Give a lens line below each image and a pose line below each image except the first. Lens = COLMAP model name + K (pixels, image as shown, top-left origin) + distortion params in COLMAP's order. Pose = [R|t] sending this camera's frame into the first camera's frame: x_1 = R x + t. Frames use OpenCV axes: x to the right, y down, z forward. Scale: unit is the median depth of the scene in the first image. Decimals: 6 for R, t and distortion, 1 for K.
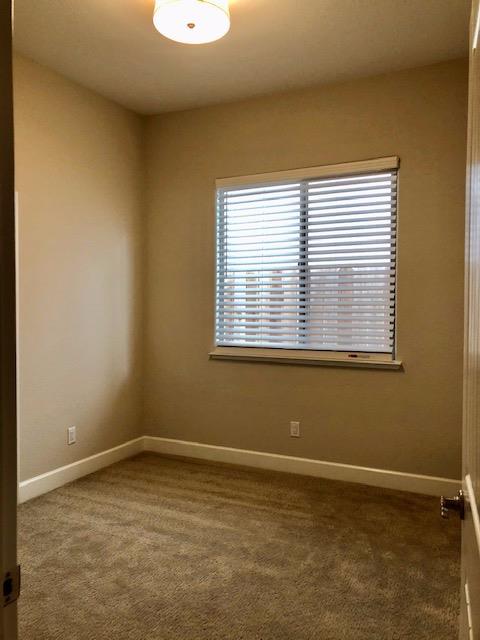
lens RADIAL K [[539.5, 0, 238.3], [0, 539.5, 318.3], [0, 0, 1]] dist [0.075586, -0.053533]
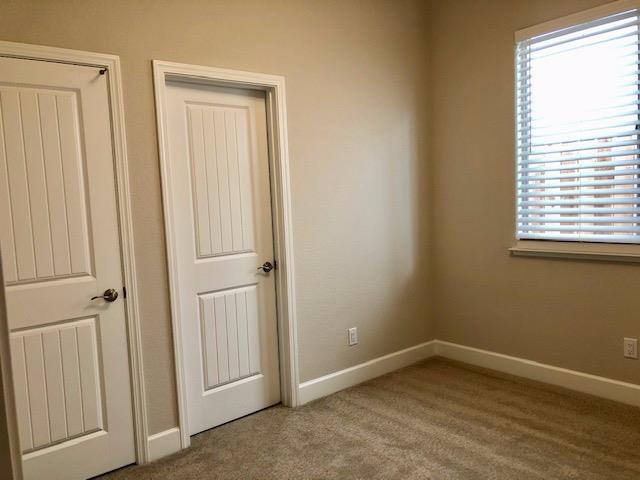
lens RADIAL K [[539.5, 0, 329.1], [0, 539.5, 248.2], [0, 0, 1]] dist [0.075586, -0.053533]
pose [[0.920061, -0.000935, -0.391774, 0.019744], [0.030810, 0.997073, 0.069974, -0.002116], [0.390562, -0.076451, 0.917397, 0.150896]]
